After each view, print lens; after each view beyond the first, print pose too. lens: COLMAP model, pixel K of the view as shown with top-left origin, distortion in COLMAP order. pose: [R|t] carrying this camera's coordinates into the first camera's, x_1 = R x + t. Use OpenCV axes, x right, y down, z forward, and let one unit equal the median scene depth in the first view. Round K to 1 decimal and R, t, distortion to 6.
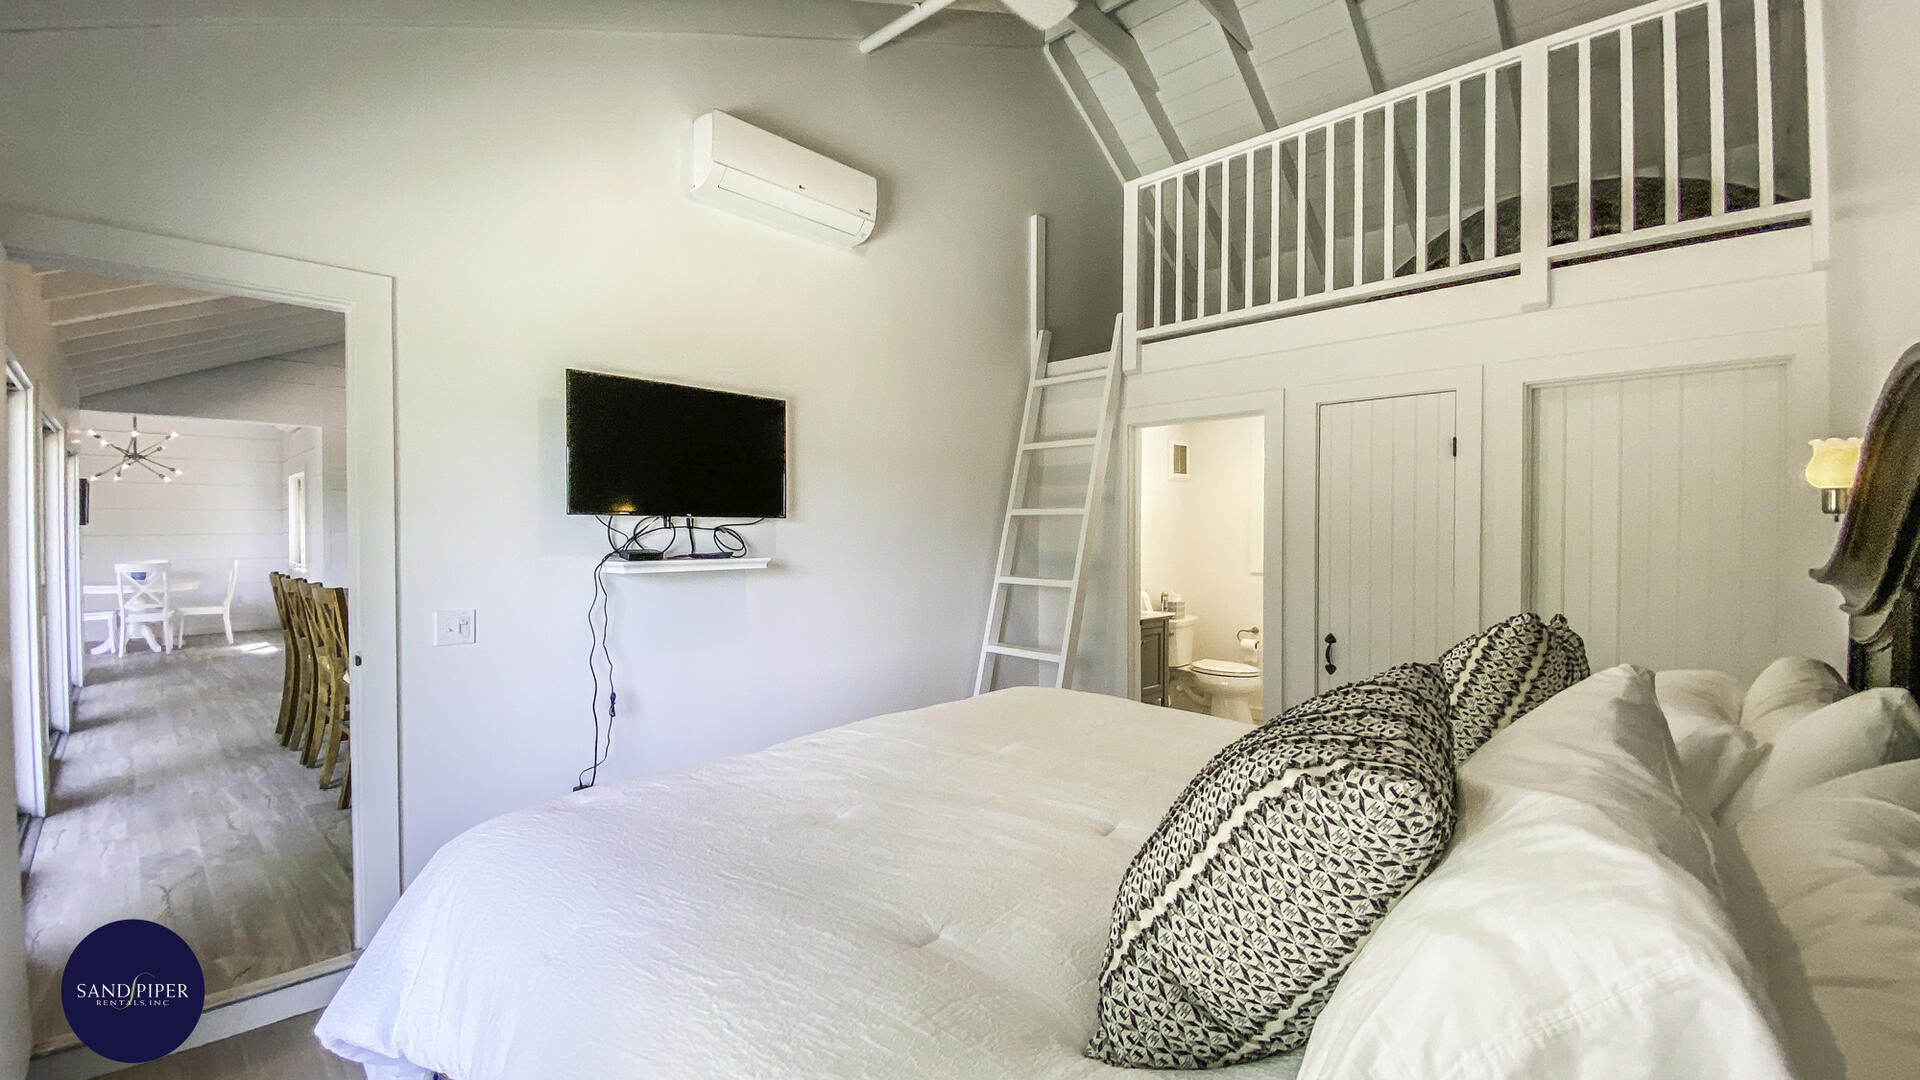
lens RADIAL K [[797.3, 0, 960.0], [0, 797.3, 540.0], [0, 0, 1]] dist [-0.000824, -0.008687]
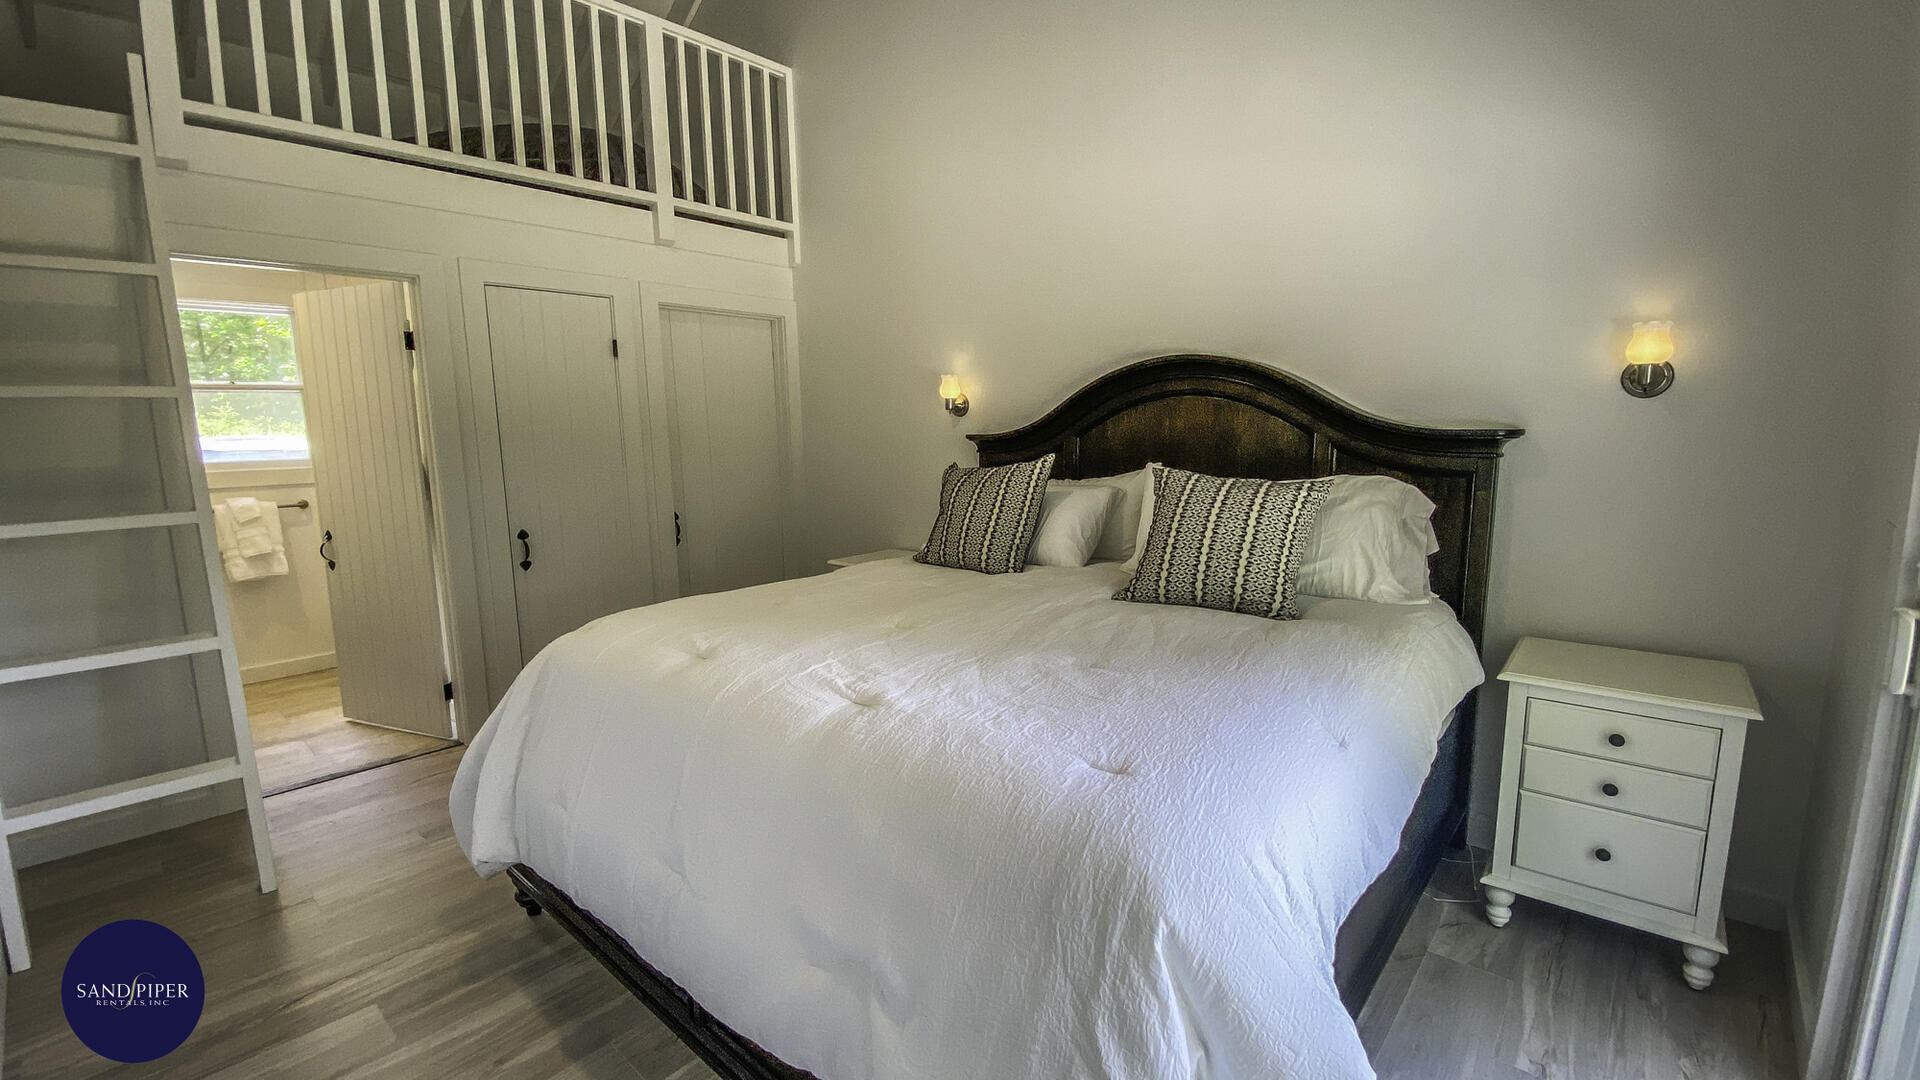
lens RADIAL K [[797.3, 0, 960.0], [0, 797.3, 540.0], [0, 0, 1]] dist [-0.000824, -0.008687]
pose [[-0.035298, -0.145100, 0.988787, -0.516476], [0.023102, 0.989021, 0.145959, 0.000327], [-0.999110, 0.027995, -0.031558, 0.493410]]
